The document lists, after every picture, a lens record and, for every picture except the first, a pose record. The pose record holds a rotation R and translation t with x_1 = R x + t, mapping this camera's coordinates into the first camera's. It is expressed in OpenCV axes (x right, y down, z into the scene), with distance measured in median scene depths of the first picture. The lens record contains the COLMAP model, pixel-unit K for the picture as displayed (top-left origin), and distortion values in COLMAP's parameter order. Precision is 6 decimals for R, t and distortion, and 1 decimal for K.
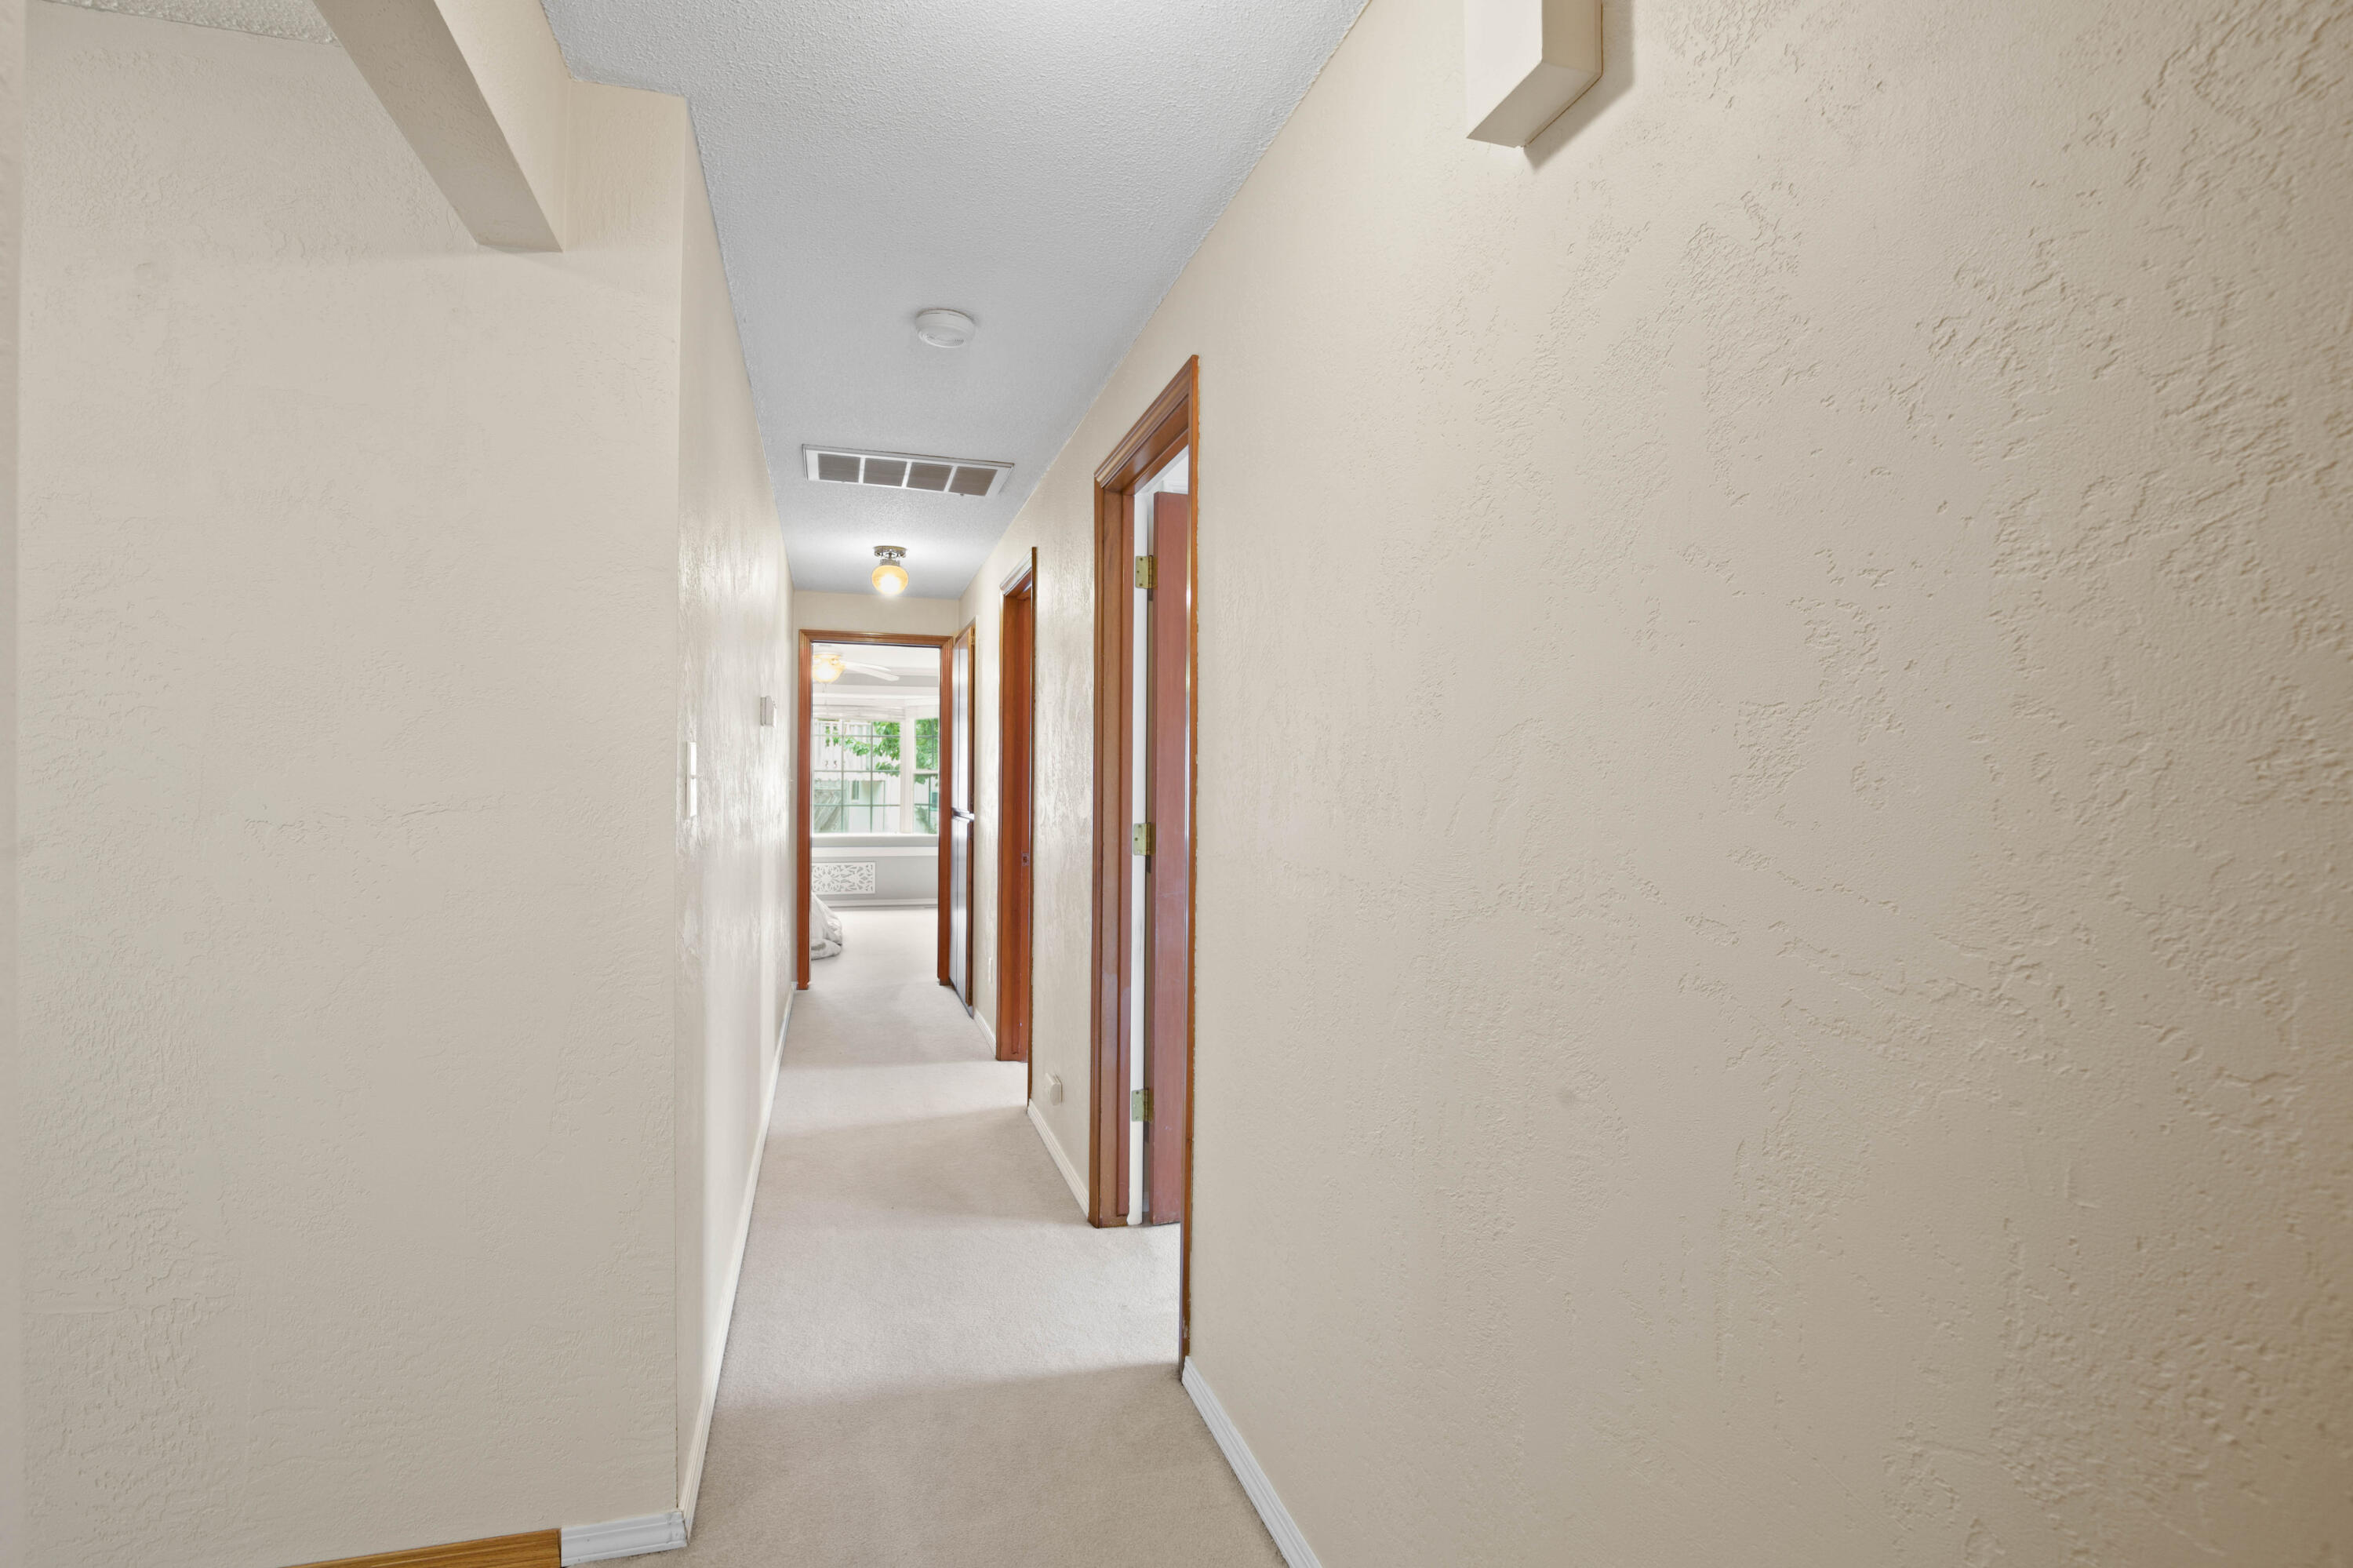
lens RADIAL K [[1098.4, 0, 1161.5], [0, 1098.4, 759.0], [0, 0, 1]] dist [-0.030530, 0.000993]
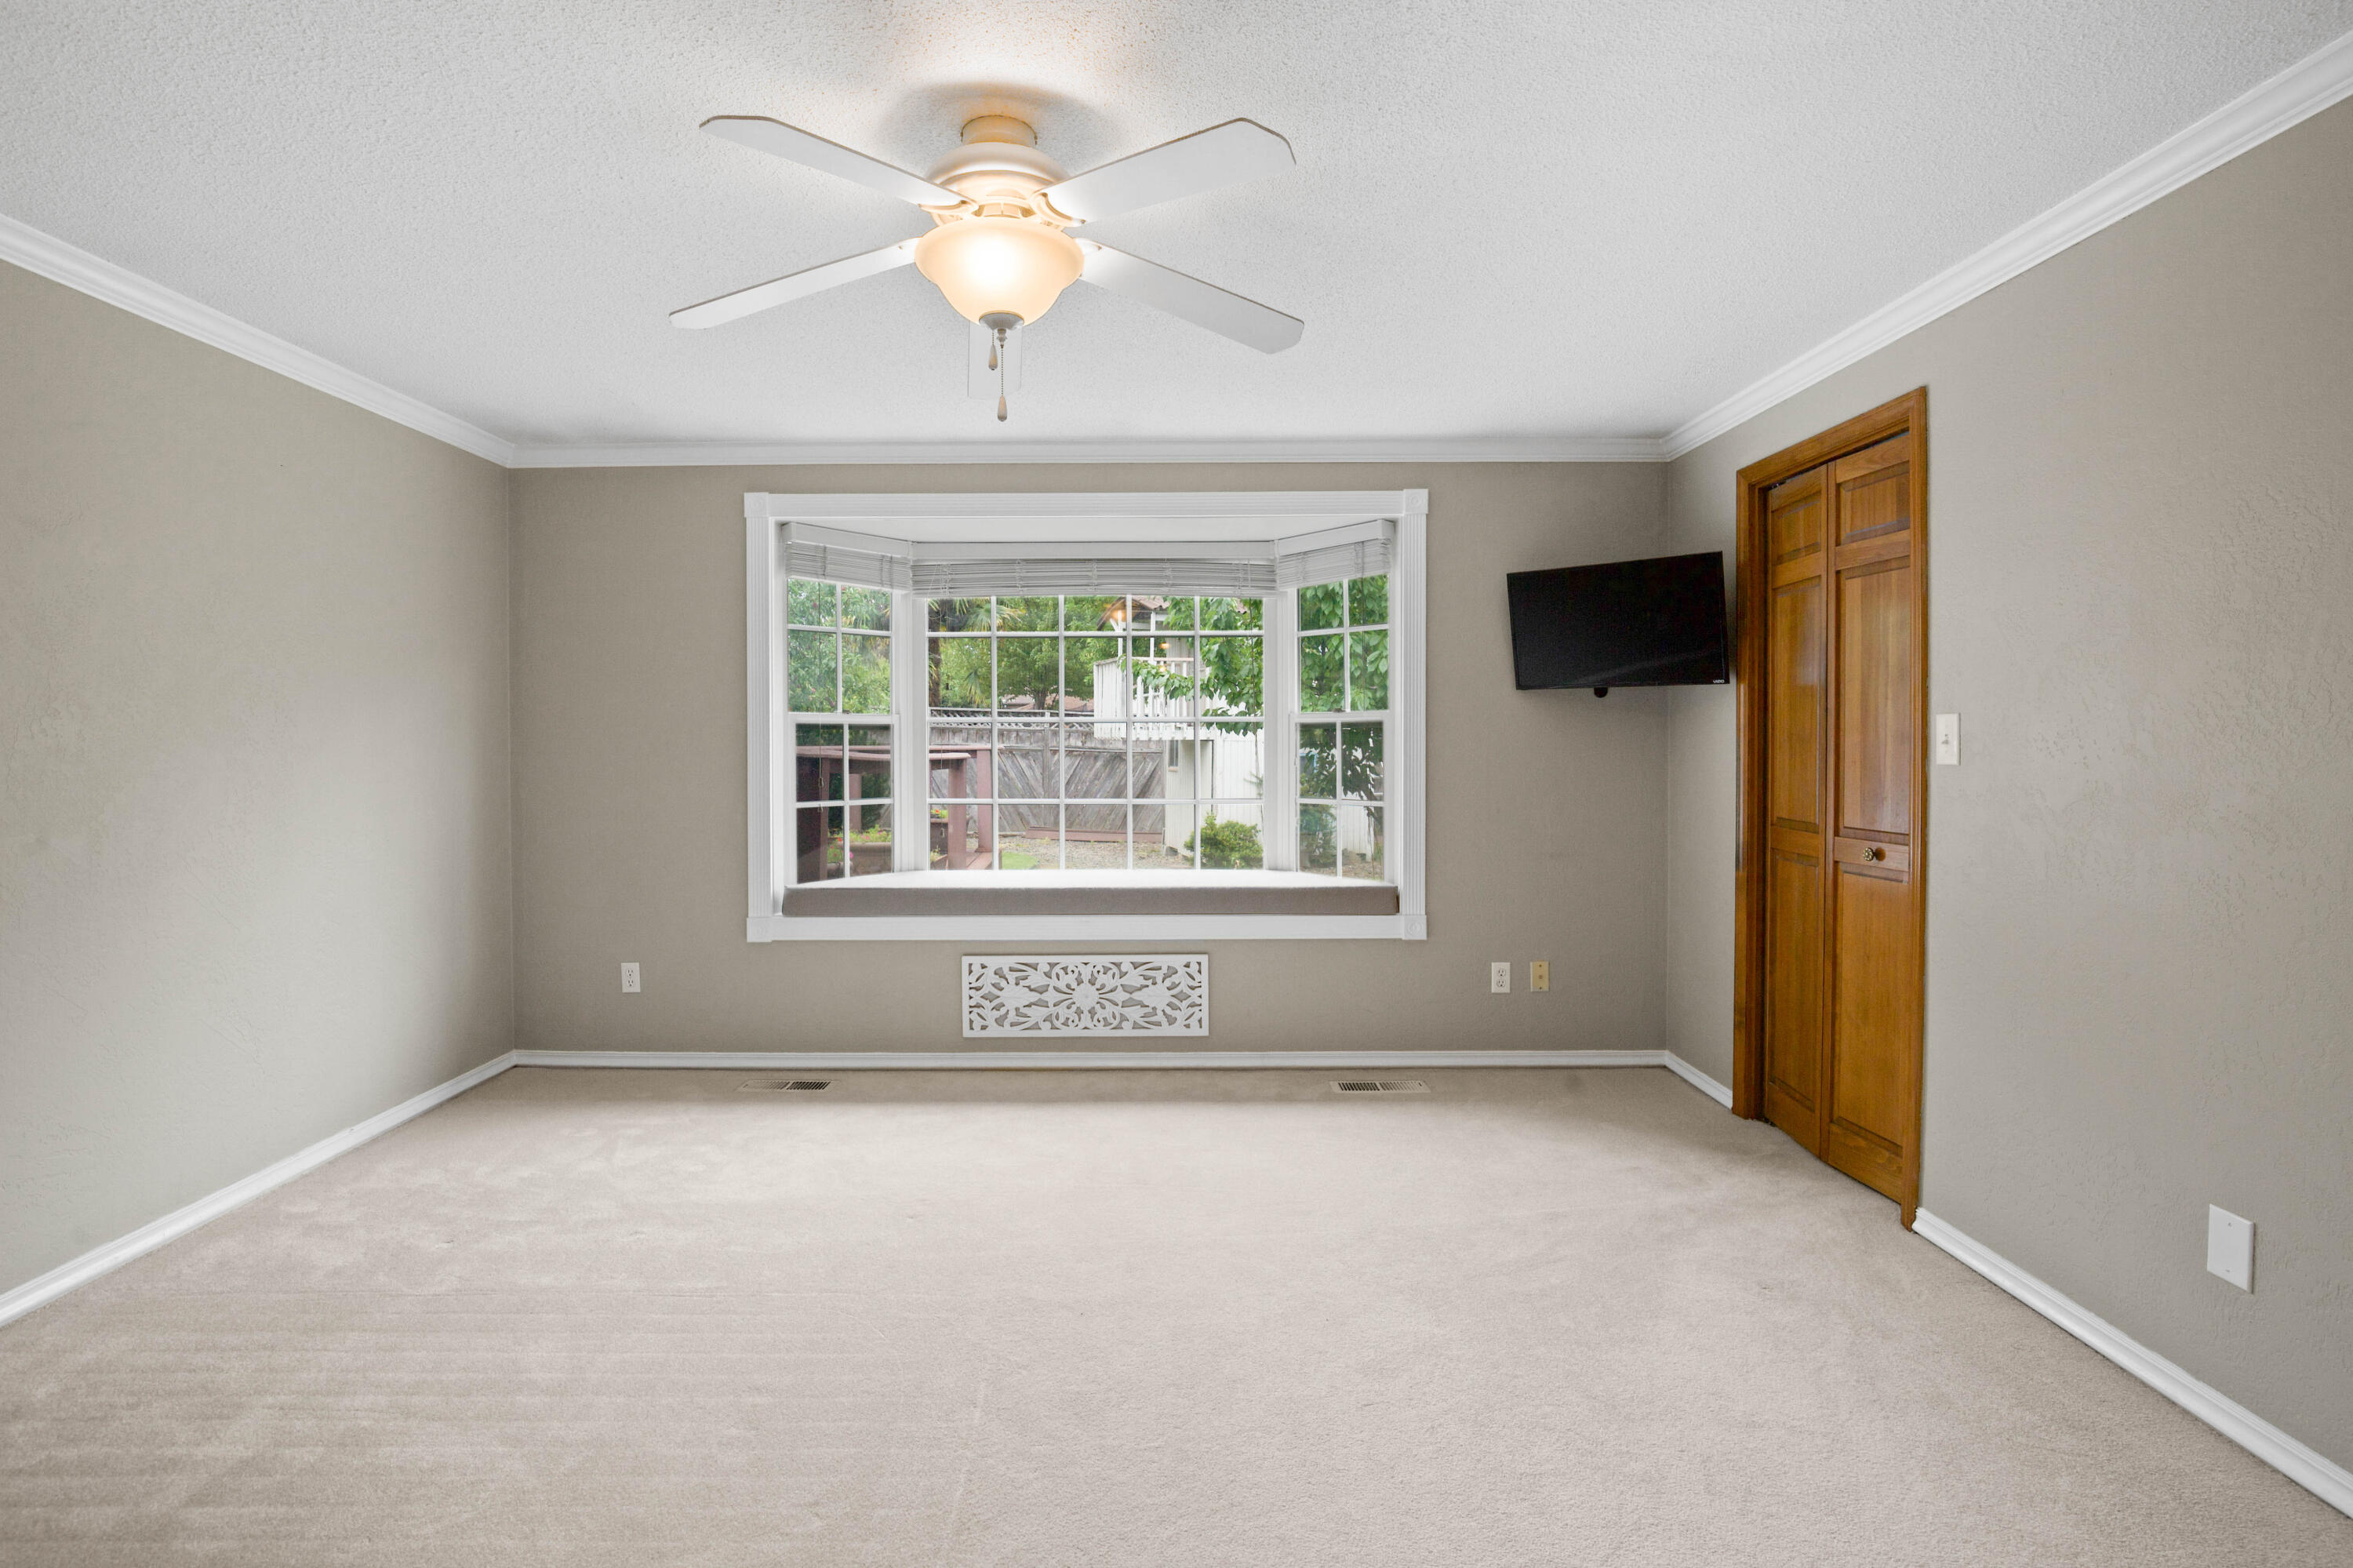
lens RADIAL K [[1098.4, 0, 1161.5], [0, 1098.4, 759.0], [0, 0, 1]] dist [-0.030530, 0.000993]
pose [[0.958433, -0.001260, -0.285314, -0.114669], [0.012201, 0.999256, 0.036573, 0.008366], [0.285055, -0.038534, 0.957736, 0.431945]]
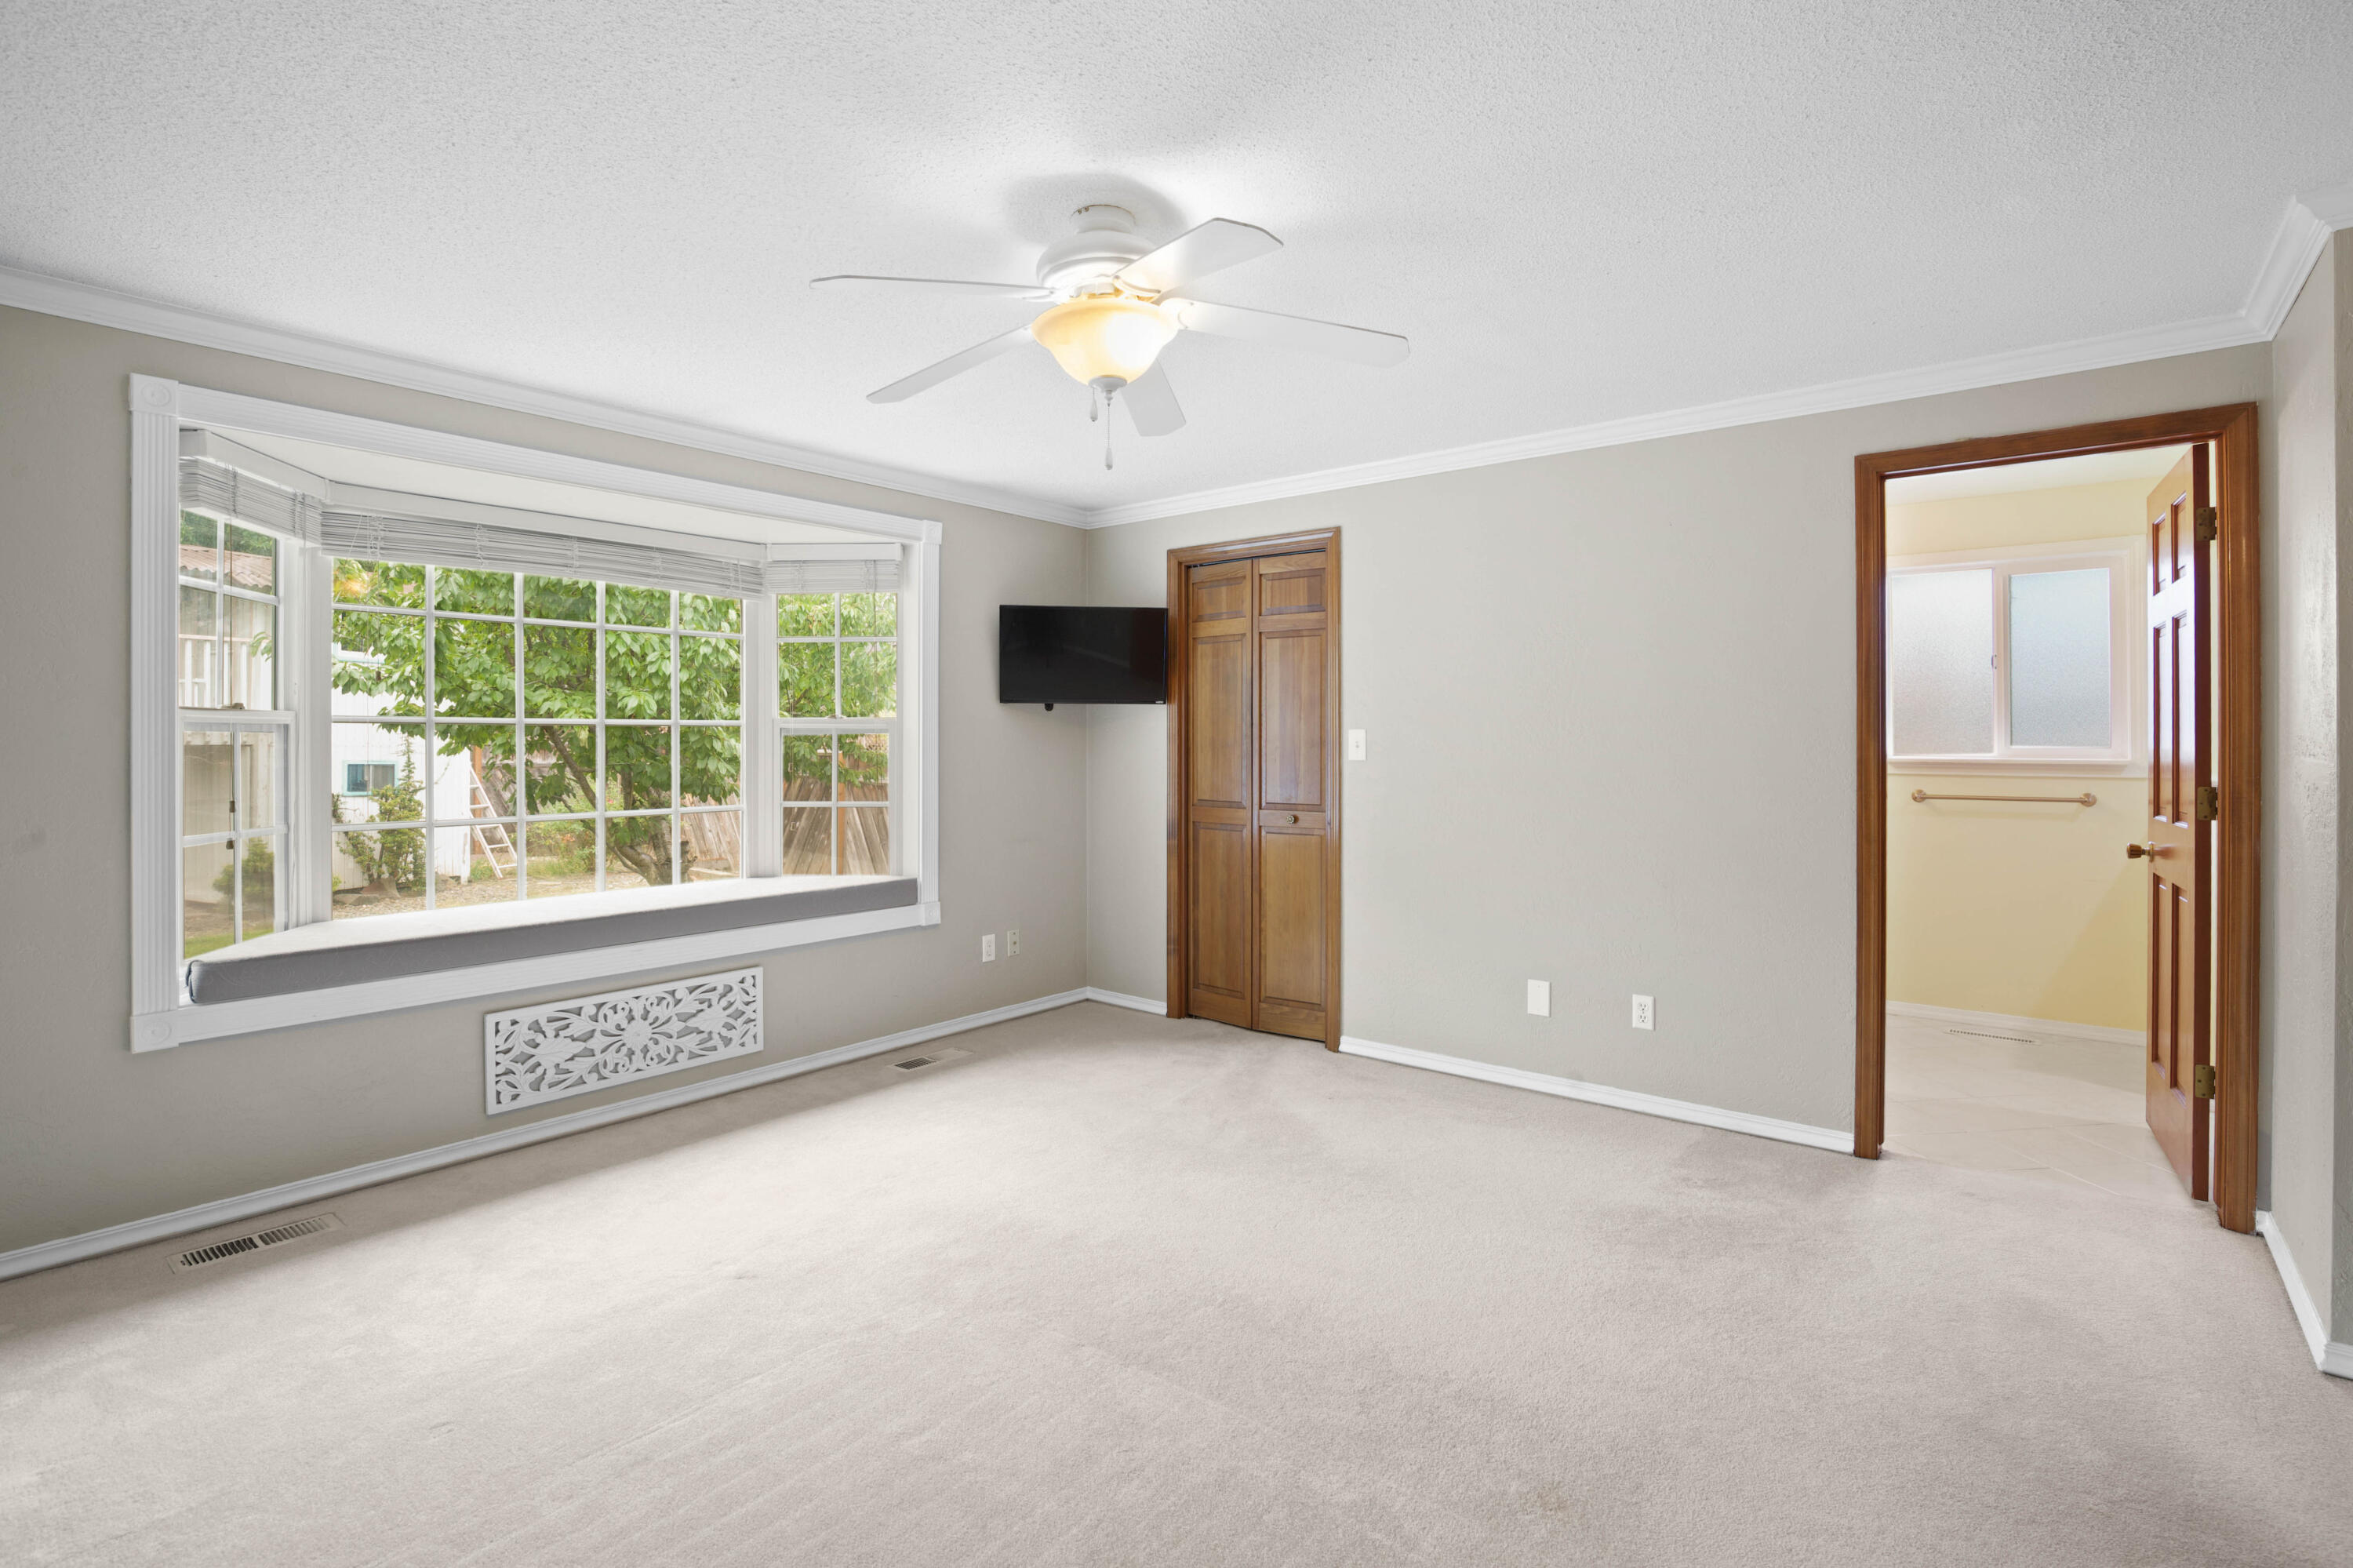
lens RADIAL K [[1098.4, 0, 1161.5], [0, 1098.4, 759.0], [0, 0, 1]] dist [-0.030530, 0.000993]
pose [[0.827234, -0.013667, 0.561691, -0.242561], [-0.007466, 0.999348, 0.035312, 0.006962], [-0.561808, -0.033405, 0.826593, 0.423941]]
